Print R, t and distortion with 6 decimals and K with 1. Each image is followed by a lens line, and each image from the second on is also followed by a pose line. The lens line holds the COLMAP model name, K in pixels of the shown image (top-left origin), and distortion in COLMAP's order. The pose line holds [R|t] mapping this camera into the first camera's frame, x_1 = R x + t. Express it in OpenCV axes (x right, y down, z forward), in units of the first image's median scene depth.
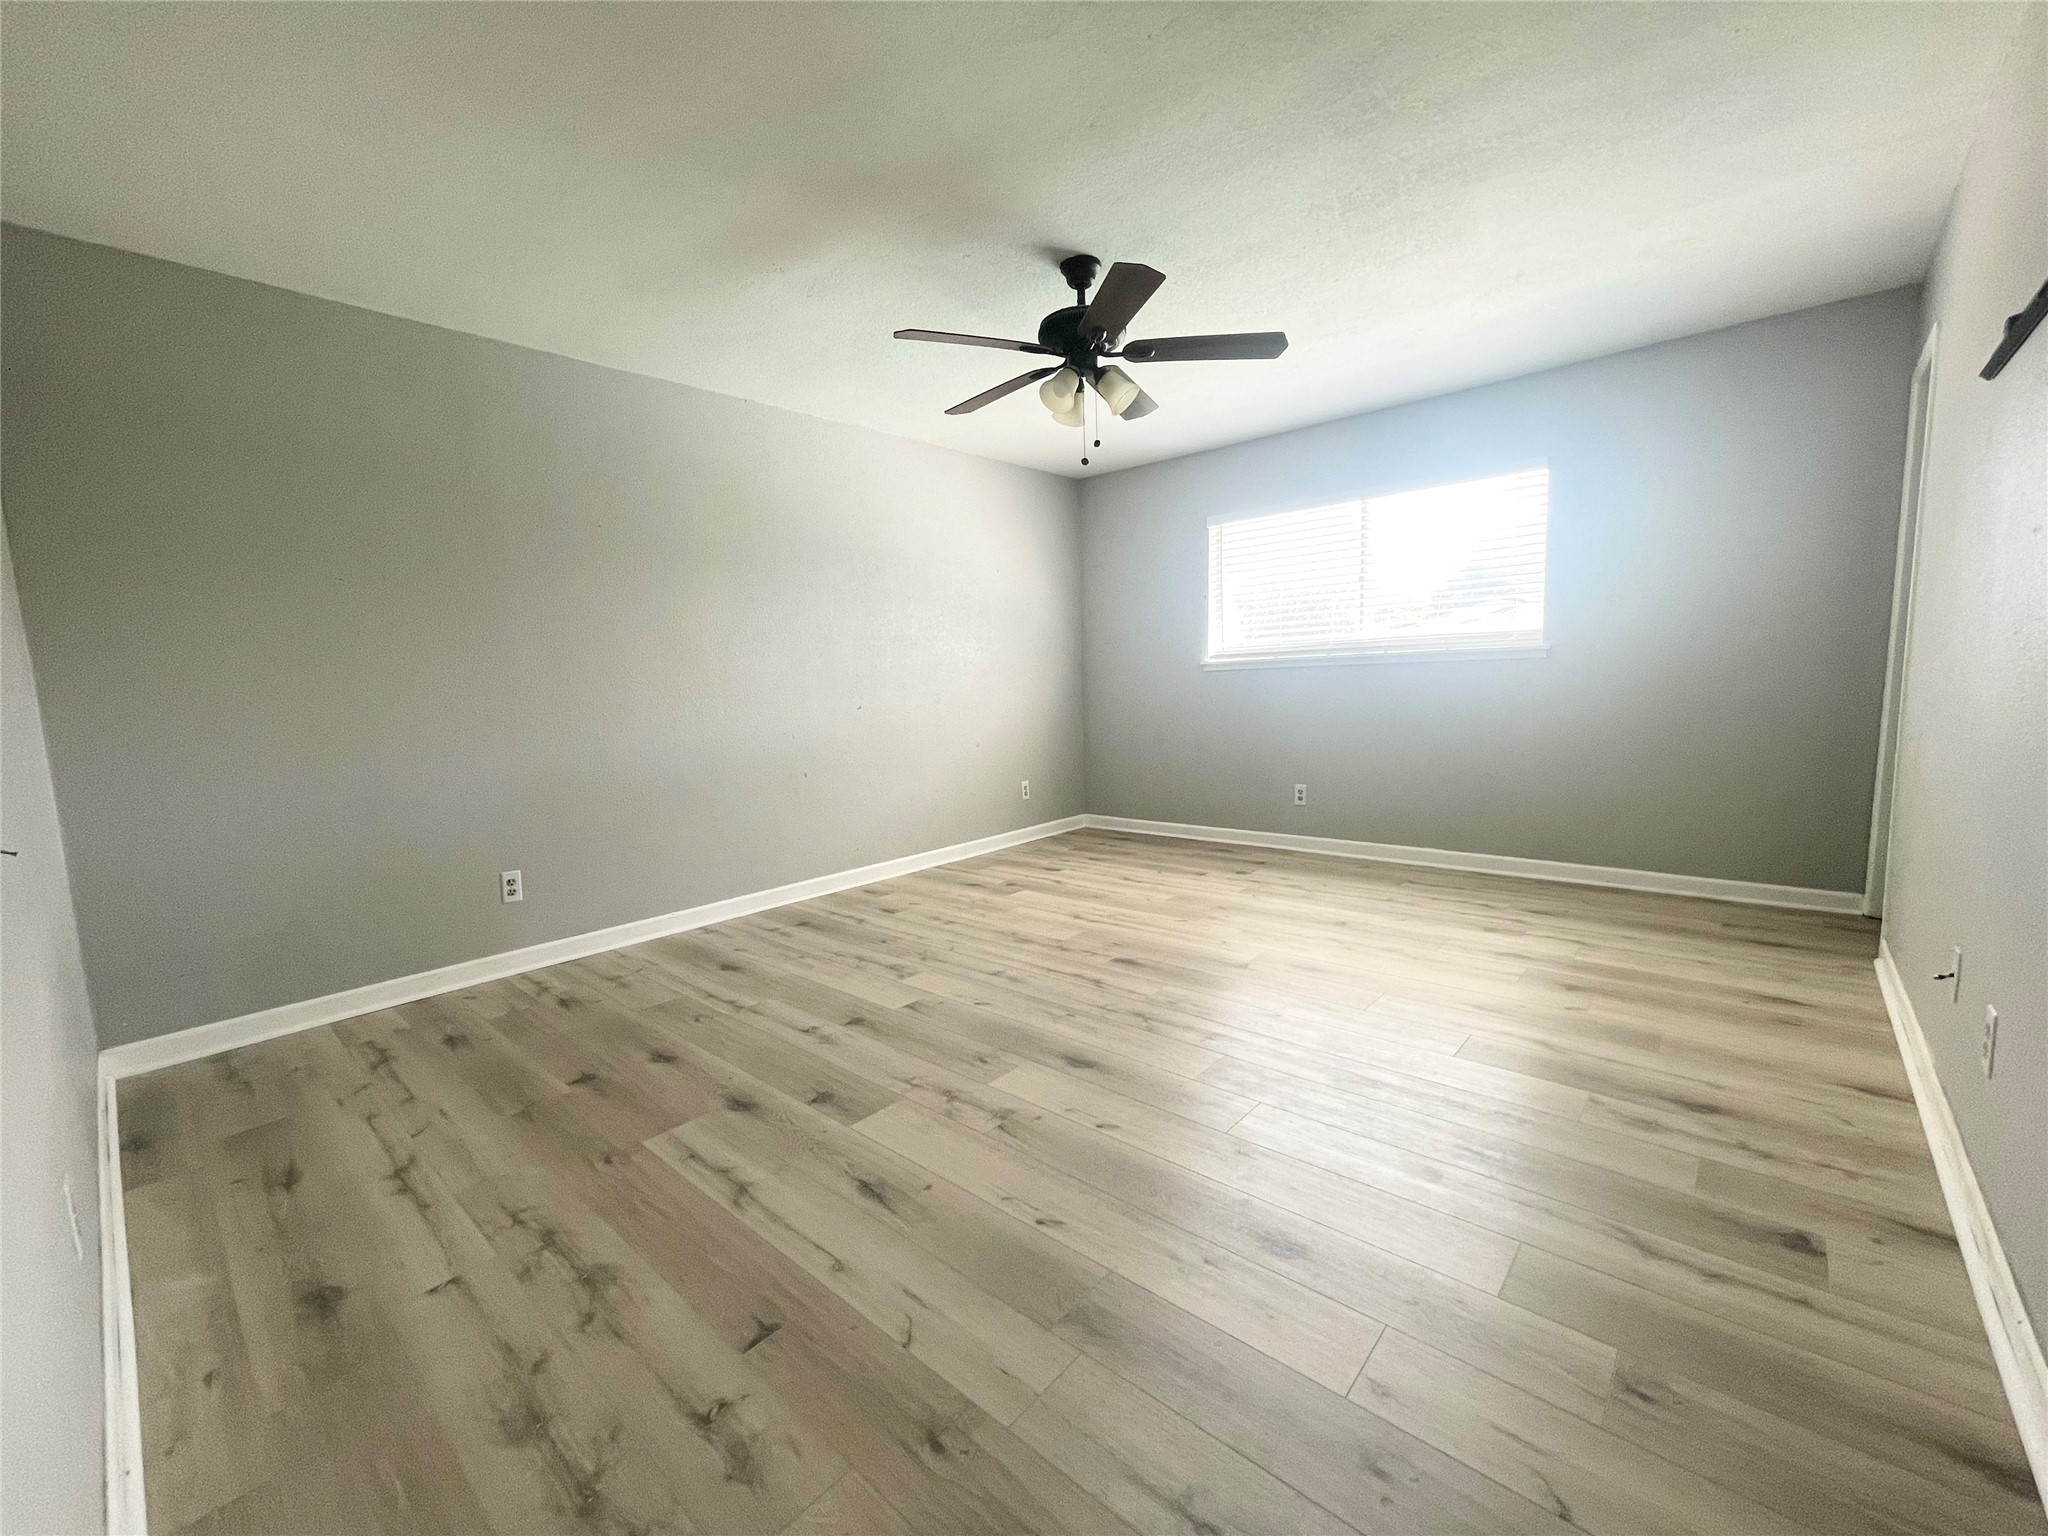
lens RADIAL K [[831.9, 0, 1009.0], [0, 831.9, 775.1], [0, 0, 1]] dist [0.001175, -0.000223]
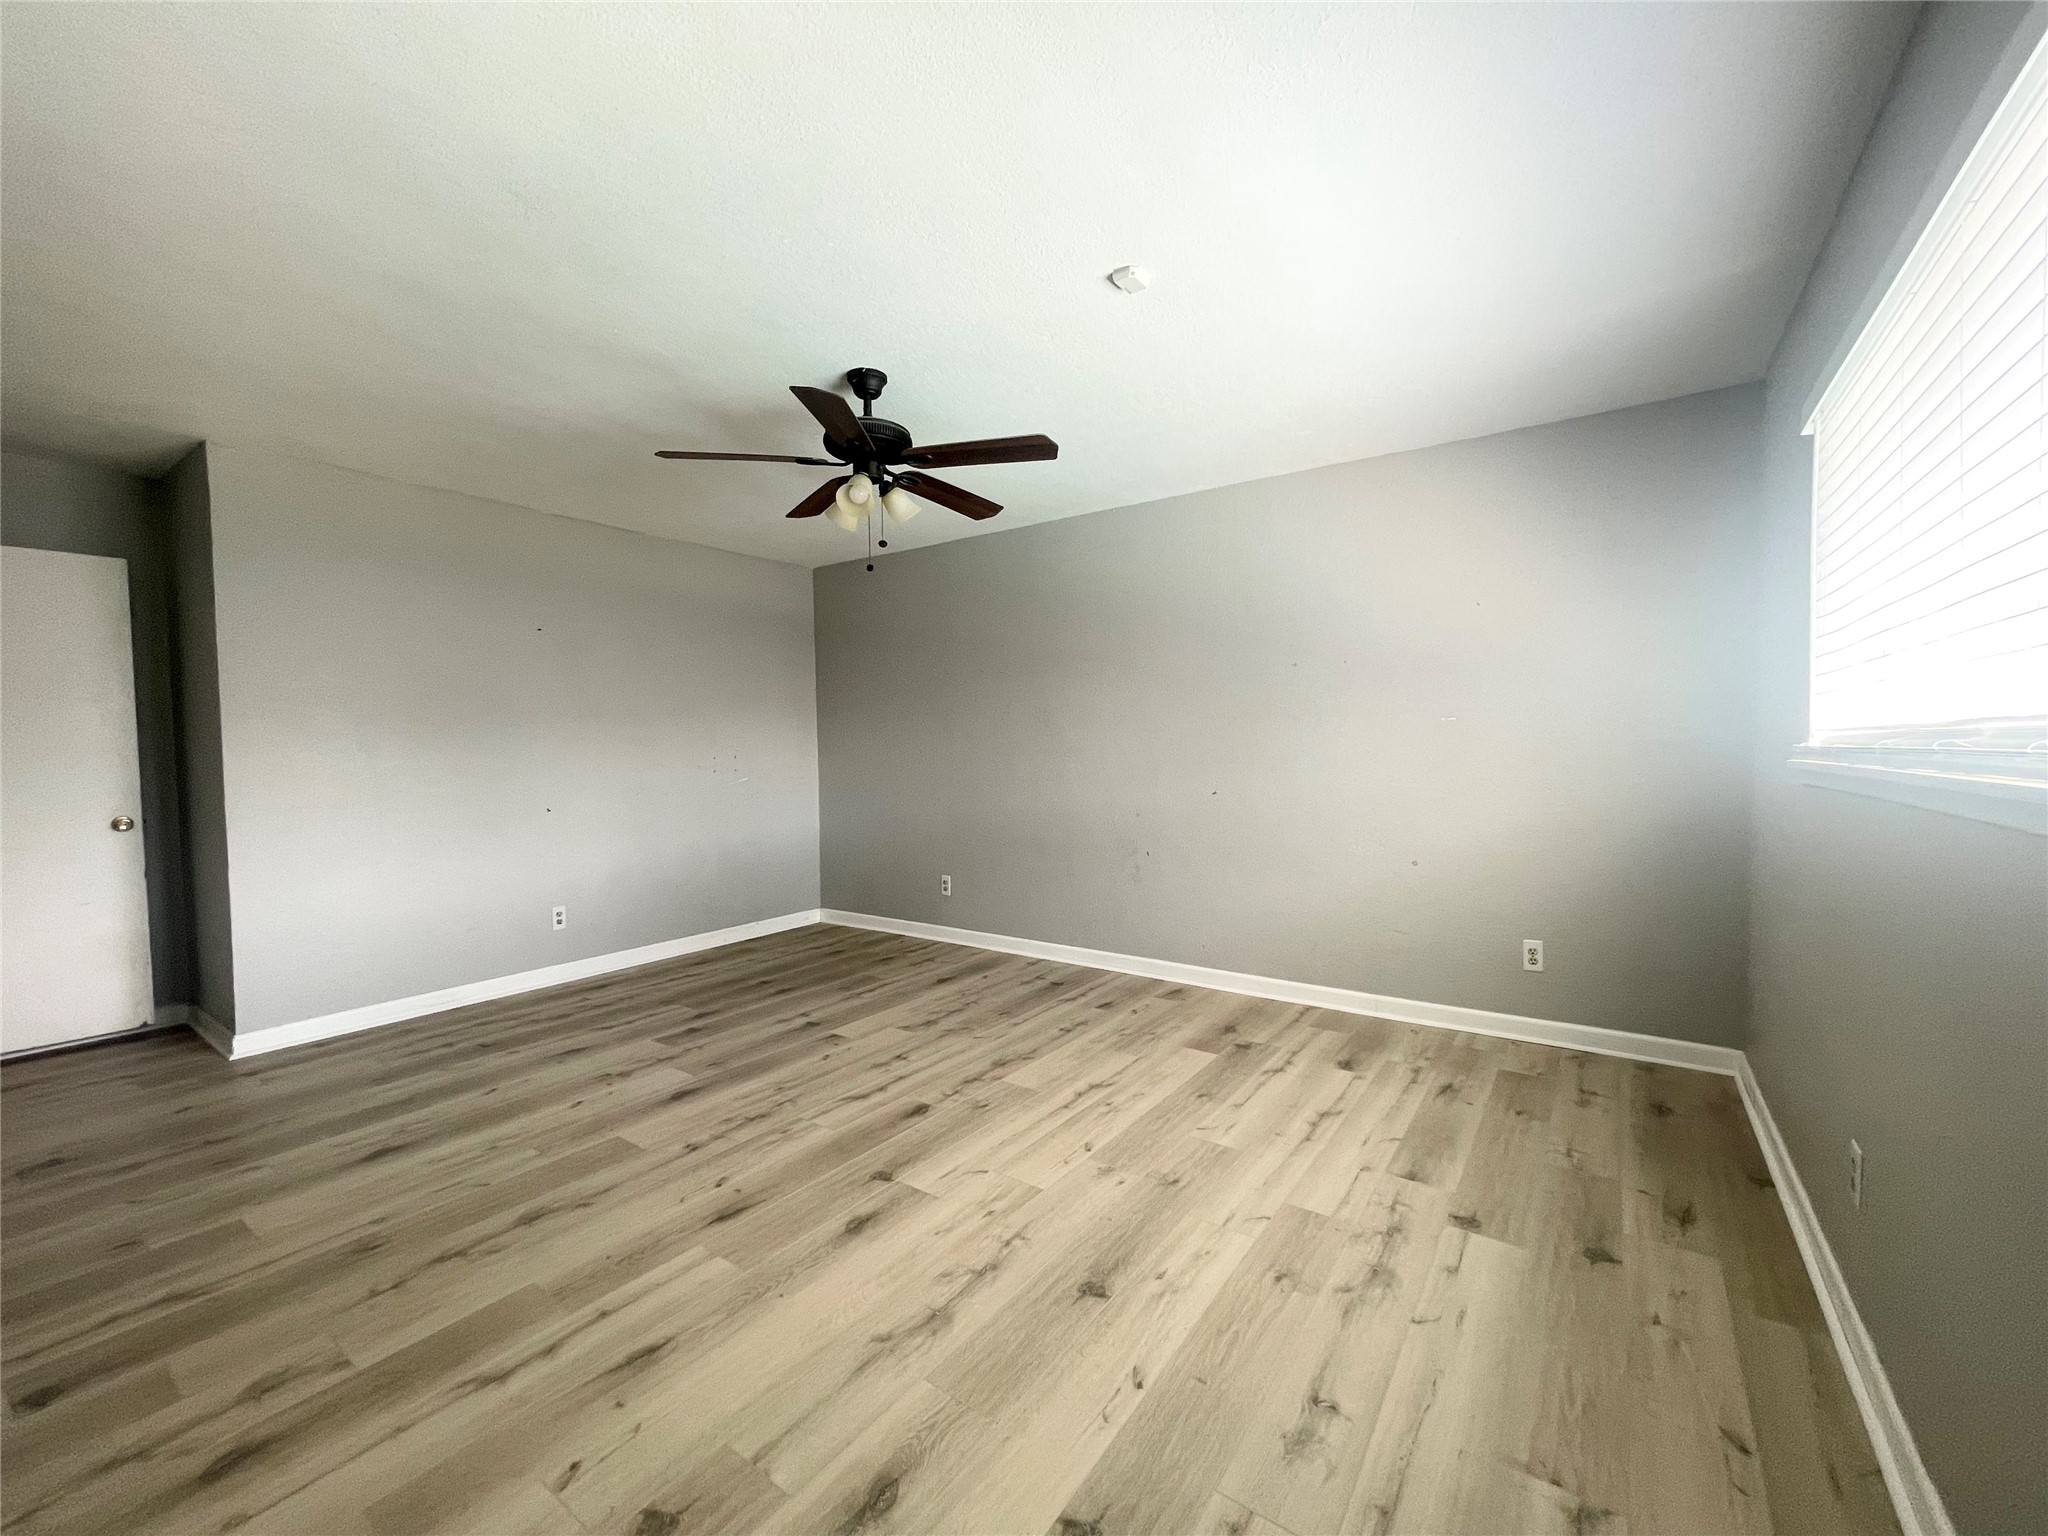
lens RADIAL K [[831.9, 0, 1012.2], [0, 831.9, 756.6], [0, 0, 1]] dist [0.001175, -0.000223]
pose [[0.123647, 0.053680, -0.990873, 0.949149], [-0.111262, 0.992989, 0.039910, -0.180957], [0.986069, 0.105312, 0.128752, 0.901057]]
